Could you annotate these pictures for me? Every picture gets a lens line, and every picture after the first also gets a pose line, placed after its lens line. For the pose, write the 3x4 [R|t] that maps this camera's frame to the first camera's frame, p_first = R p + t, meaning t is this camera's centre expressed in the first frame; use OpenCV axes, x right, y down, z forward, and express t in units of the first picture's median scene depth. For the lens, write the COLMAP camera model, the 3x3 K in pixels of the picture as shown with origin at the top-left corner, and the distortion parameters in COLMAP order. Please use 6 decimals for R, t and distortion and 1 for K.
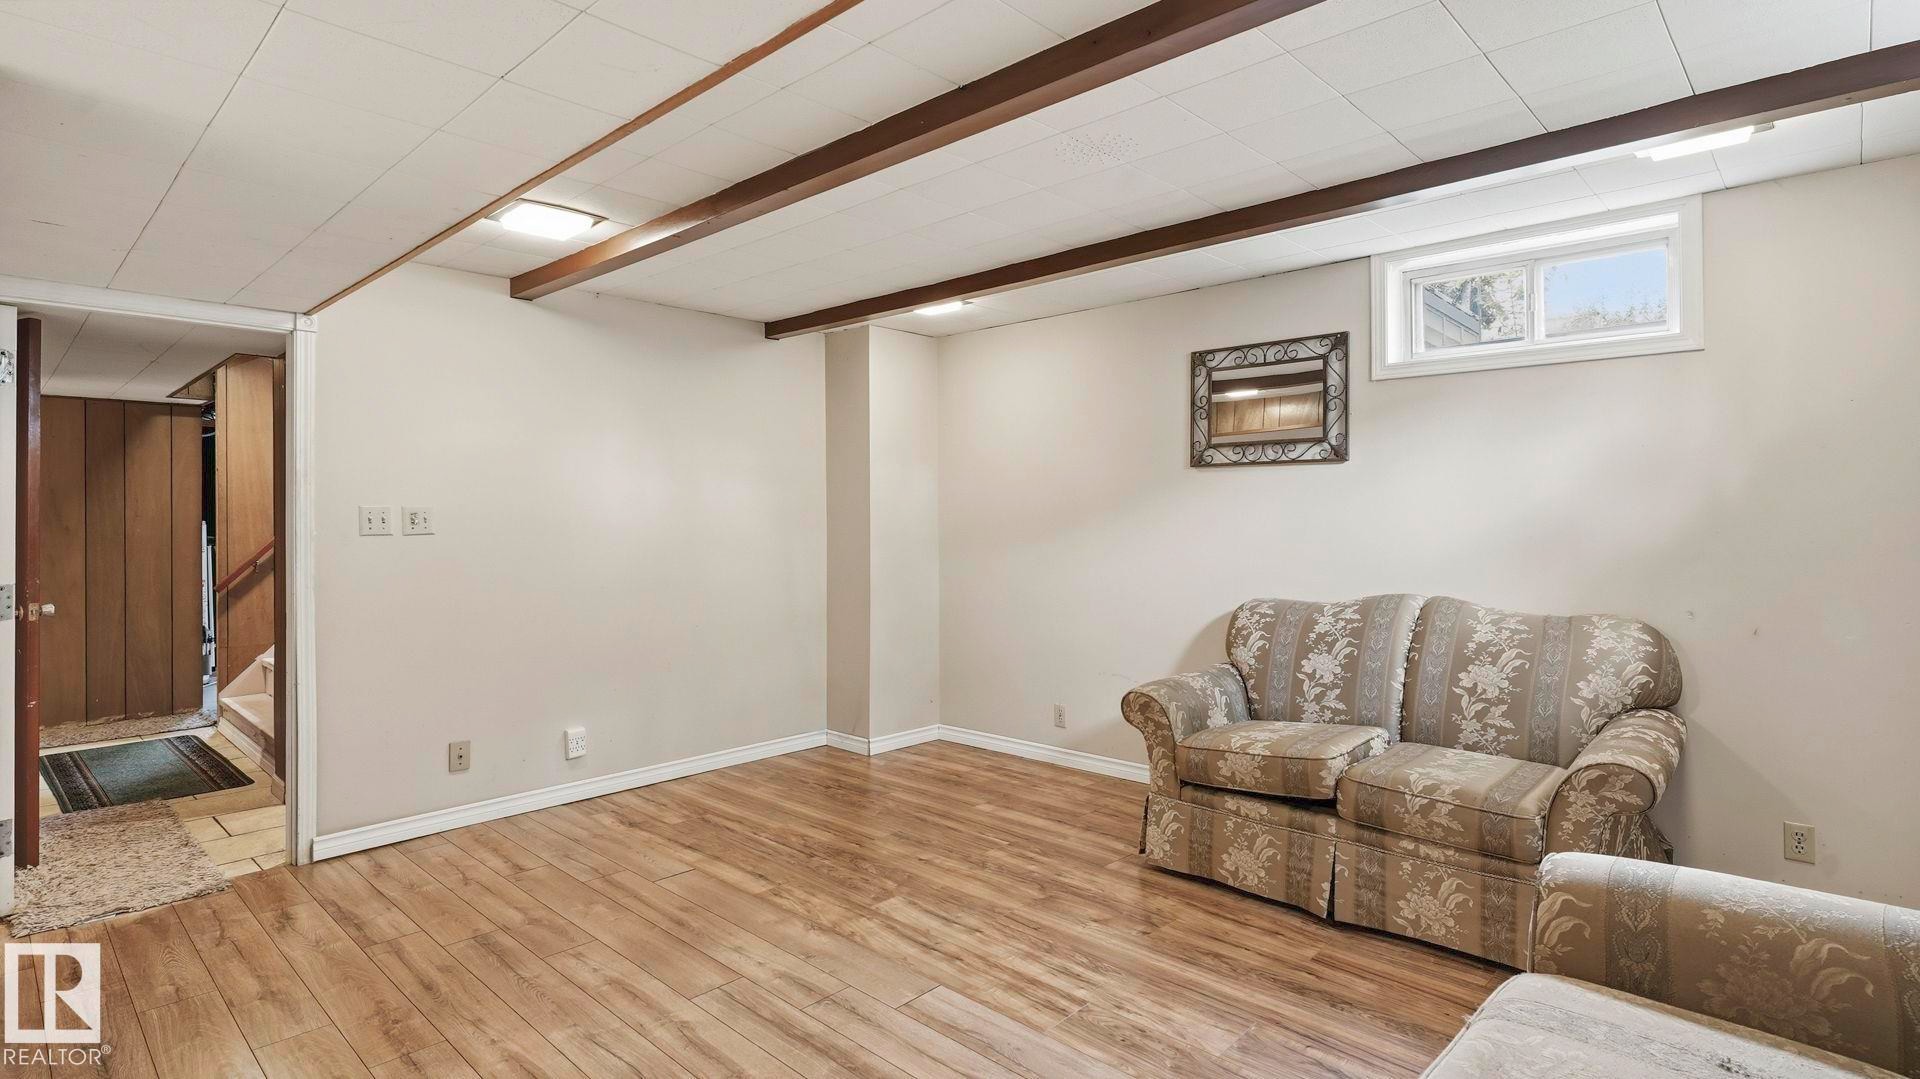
lens RADIAL K [[944.8, 0, 952.0], [0, 944.8, 502.9], [0, 0, 1]] dist [0.001692, 0.000054]
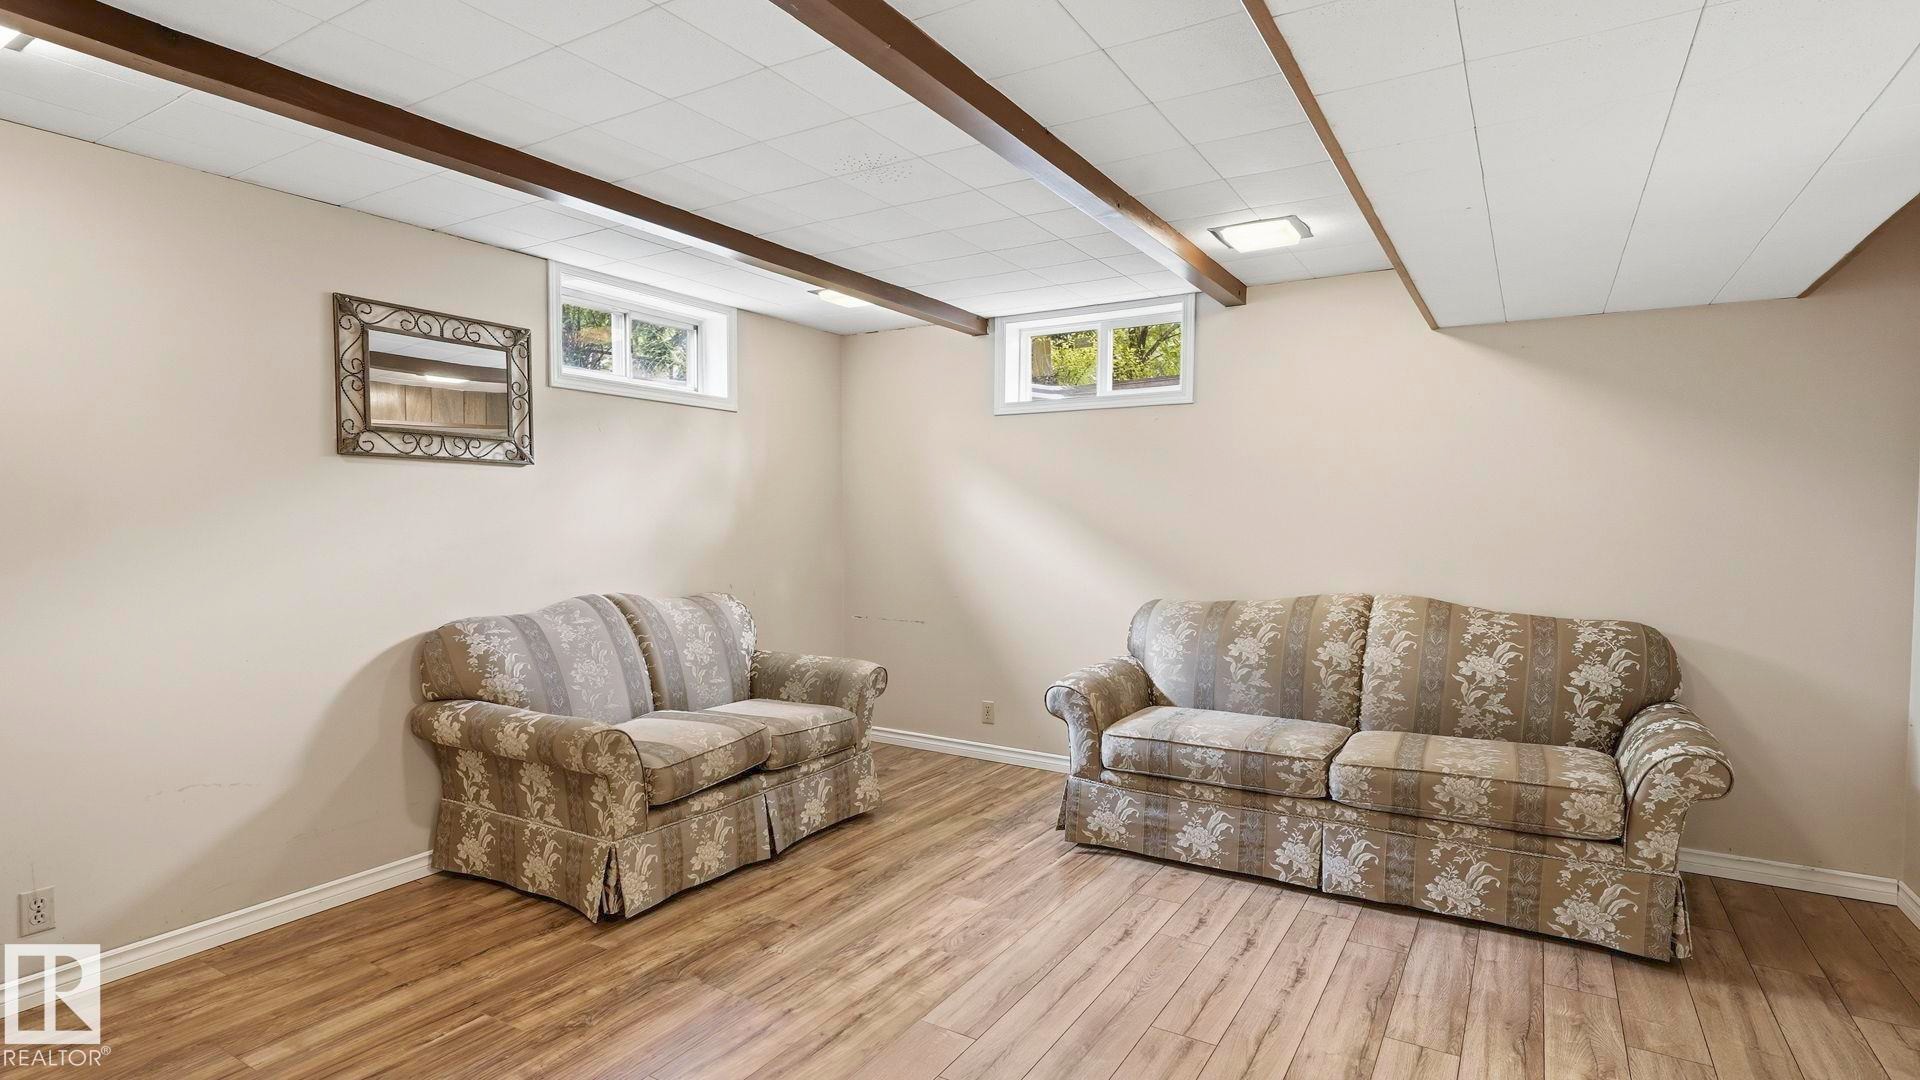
lens RADIAL K [[944.8, 0, 958.5], [0, 944.8, 548.1], [0, 0, 1]] dist [0.001692, 0.000054]
pose [[-0.213022, -0.028408, 0.976634, -0.688748], [-0.010656, 0.999585, 0.026752, 0.011062], [-0.976989, -0.004708, -0.213237, 0.867439]]
